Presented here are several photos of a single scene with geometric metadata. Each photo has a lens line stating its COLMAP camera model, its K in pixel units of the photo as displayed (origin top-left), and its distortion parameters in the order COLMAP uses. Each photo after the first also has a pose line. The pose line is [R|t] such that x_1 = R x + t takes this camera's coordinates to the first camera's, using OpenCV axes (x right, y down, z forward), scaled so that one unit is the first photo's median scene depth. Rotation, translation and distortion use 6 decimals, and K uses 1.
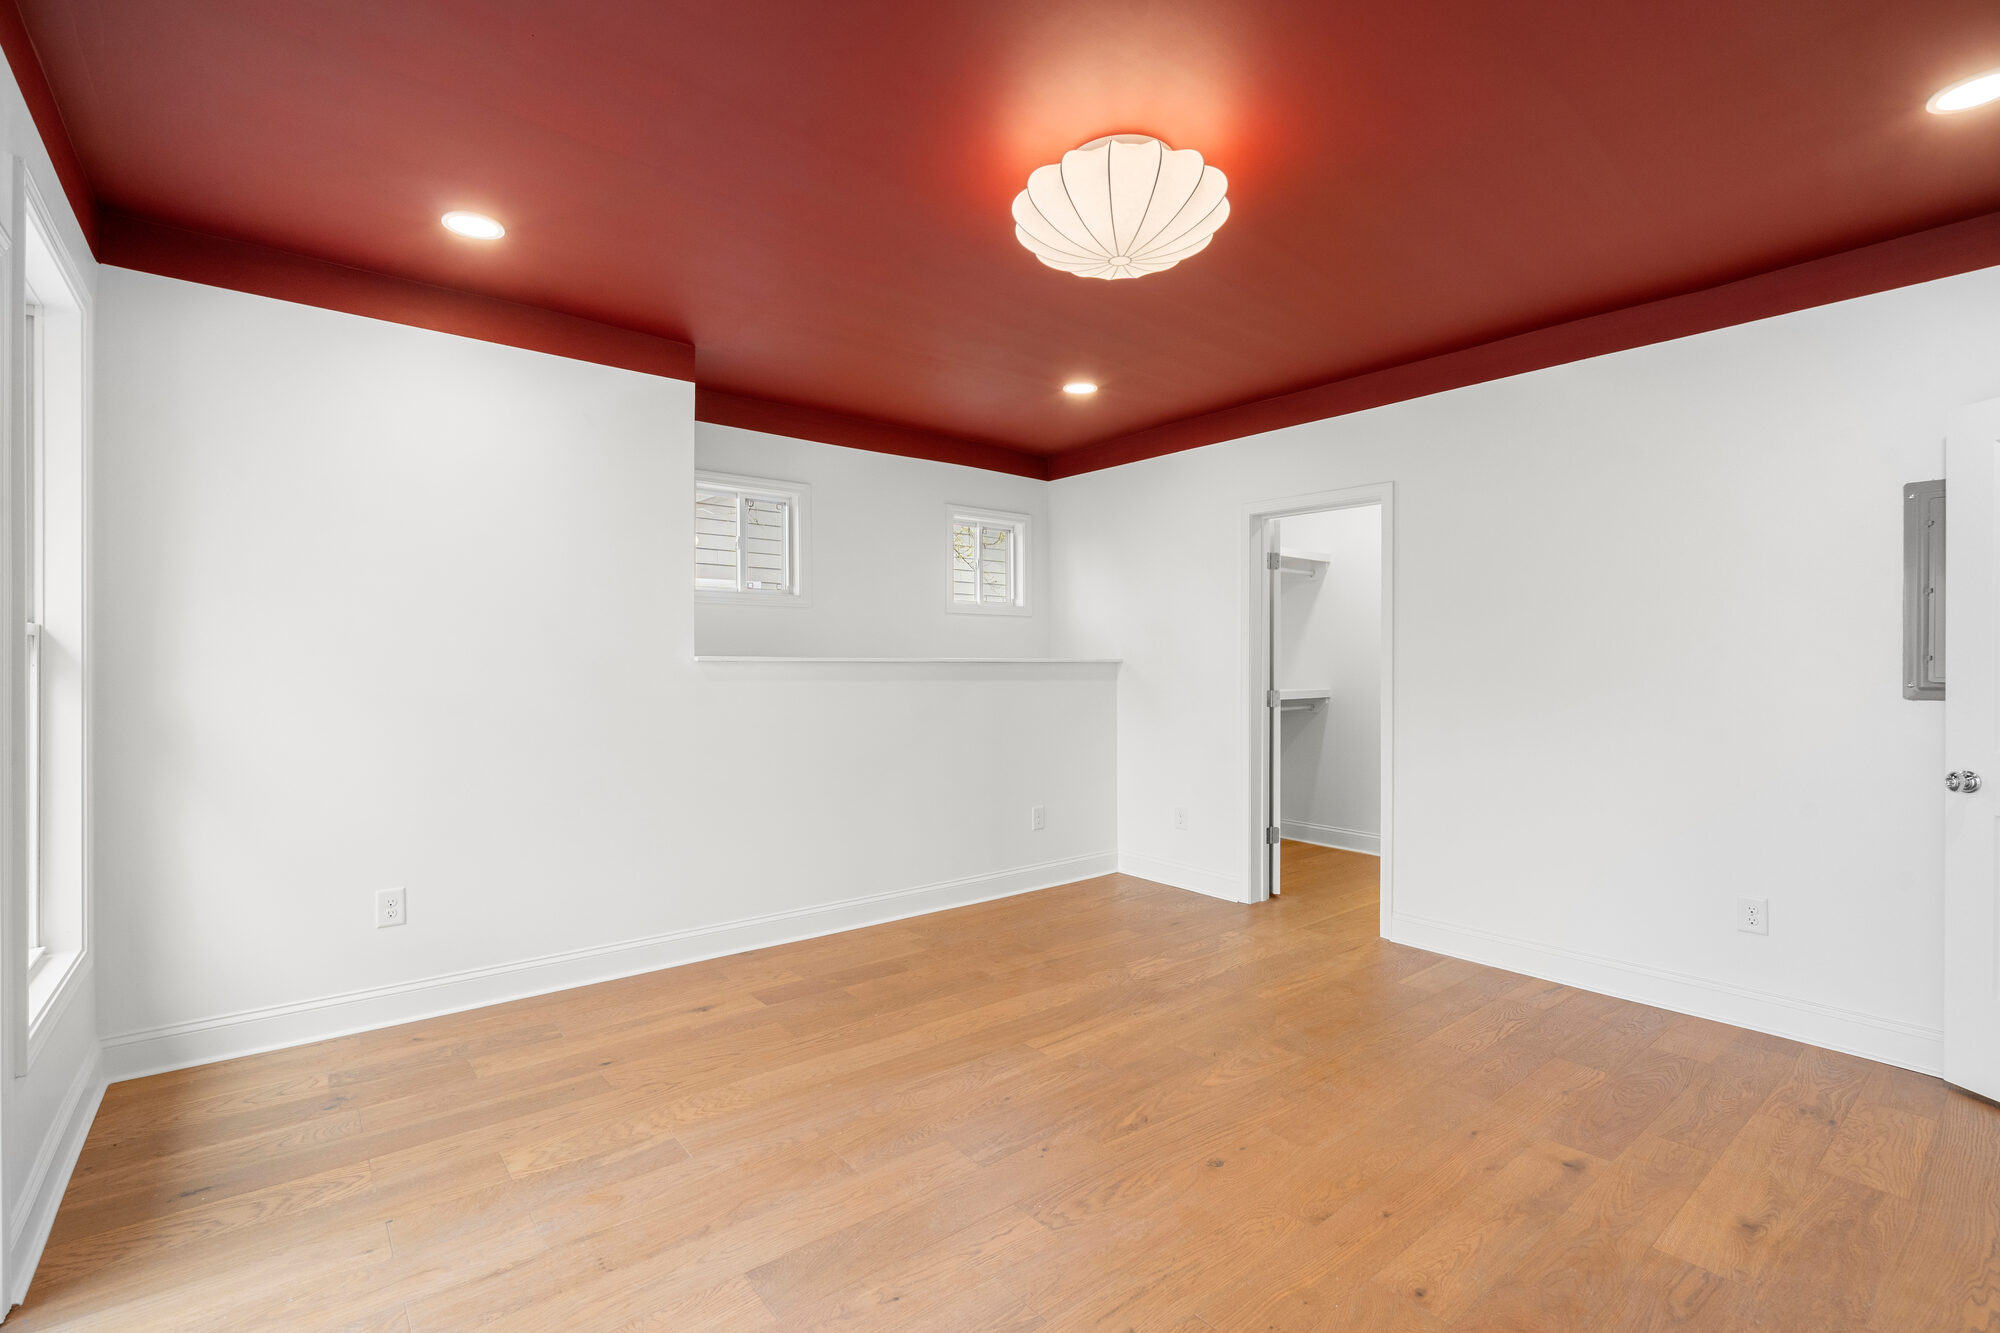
lens RADIAL K [[903.7, 0, 993.0], [0, 903.7, 659.6], [0, 0, 1]] dist [-0.007841, 0.002919]
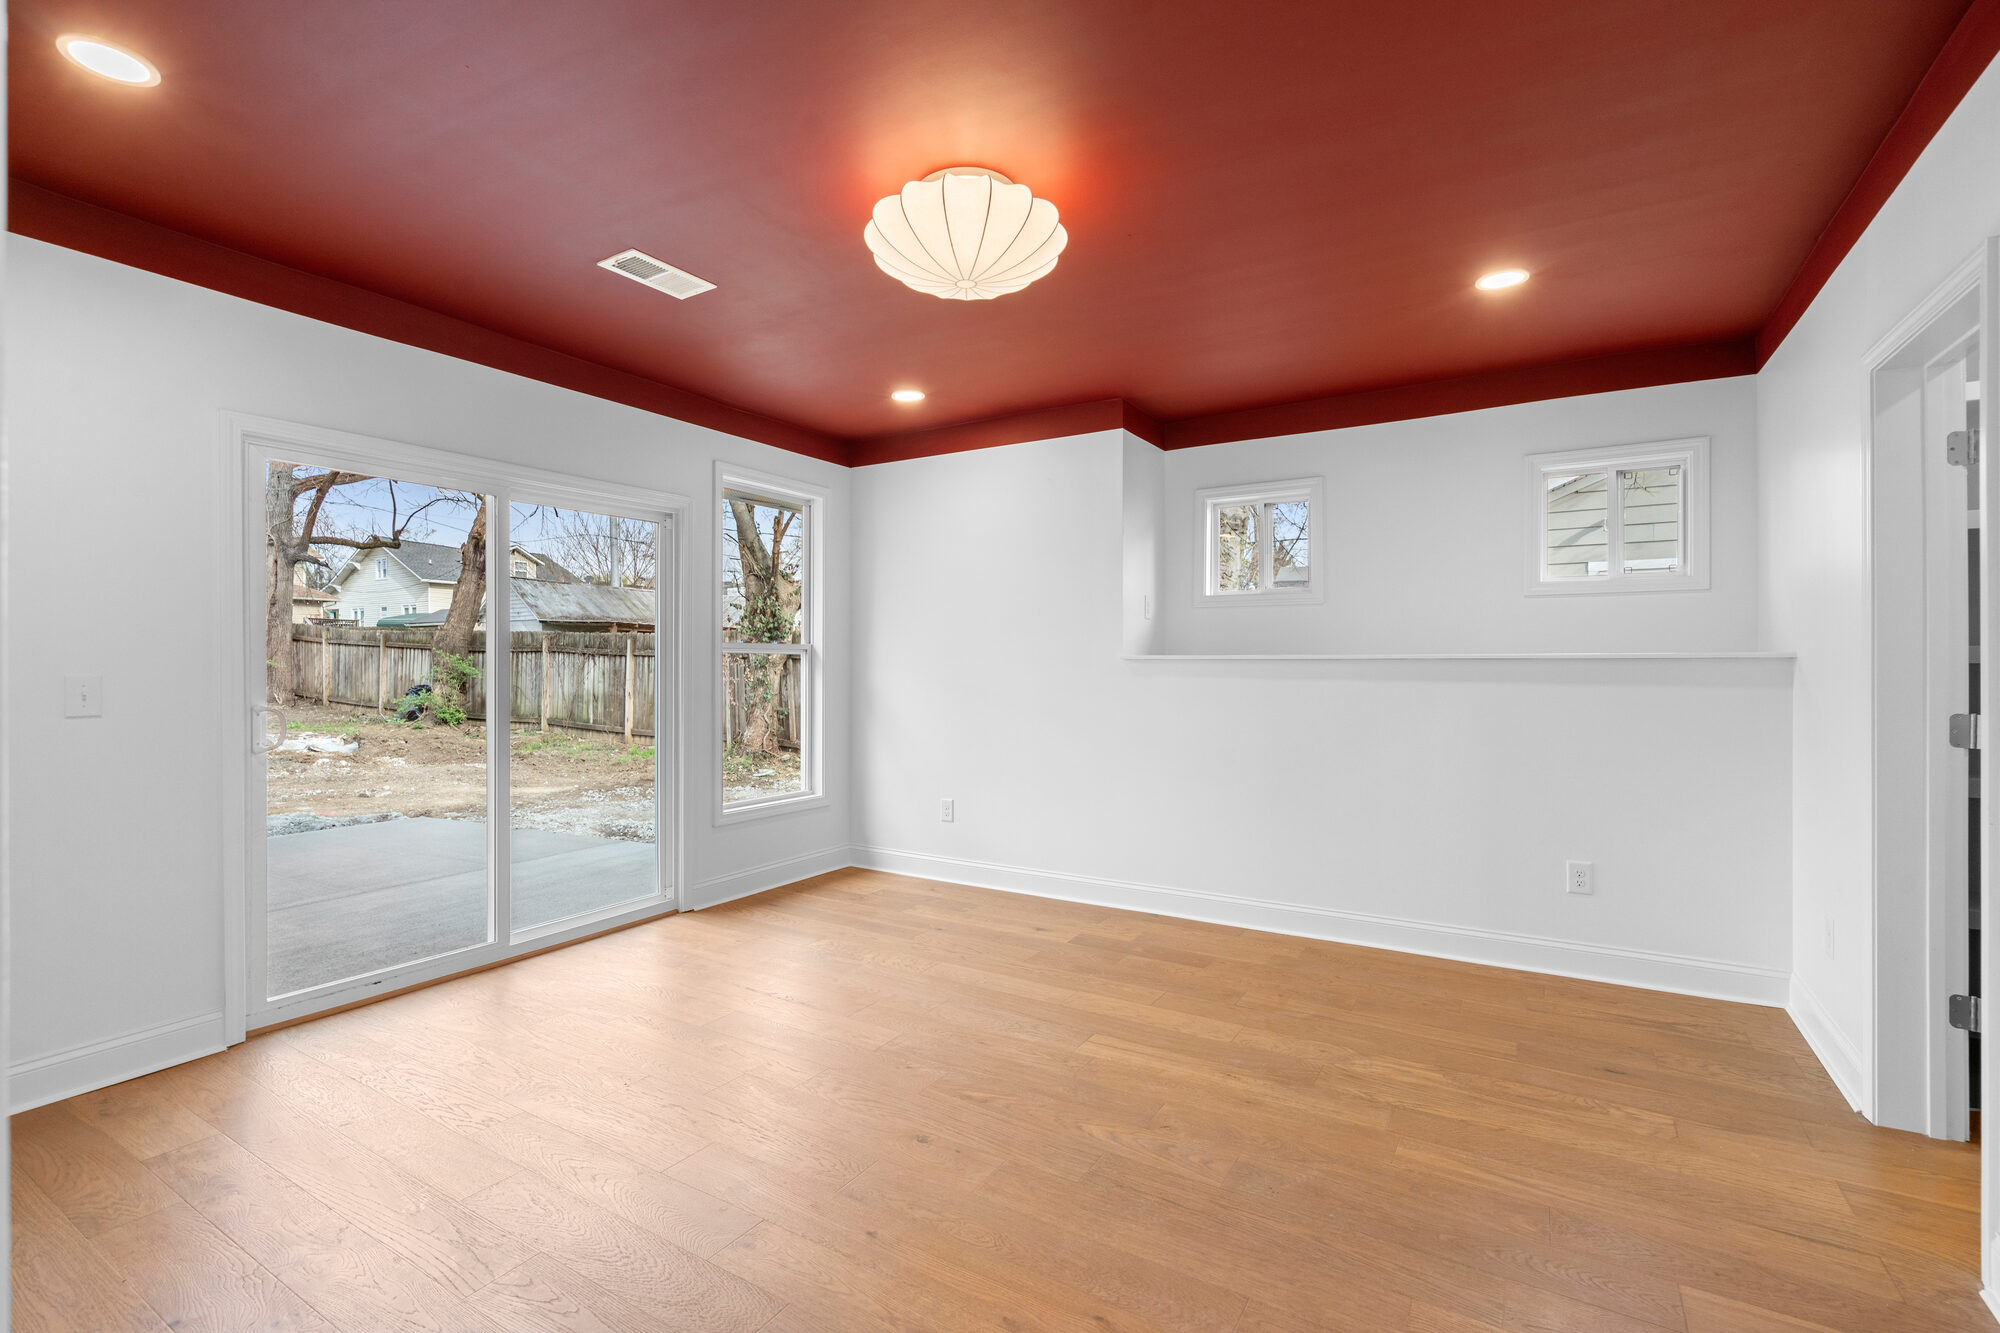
lens RADIAL K [[903.7, 0, 986.9], [0, 903.7, 657.5], [0, 0, 1]] dist [-0.007841, 0.002919]
pose [[0.325550, -0.006047, -0.945505, 0.798604], [0.004762, 0.999977, -0.004756, 0.004932], [0.945513, -0.002954, 0.325572, 0.465087]]
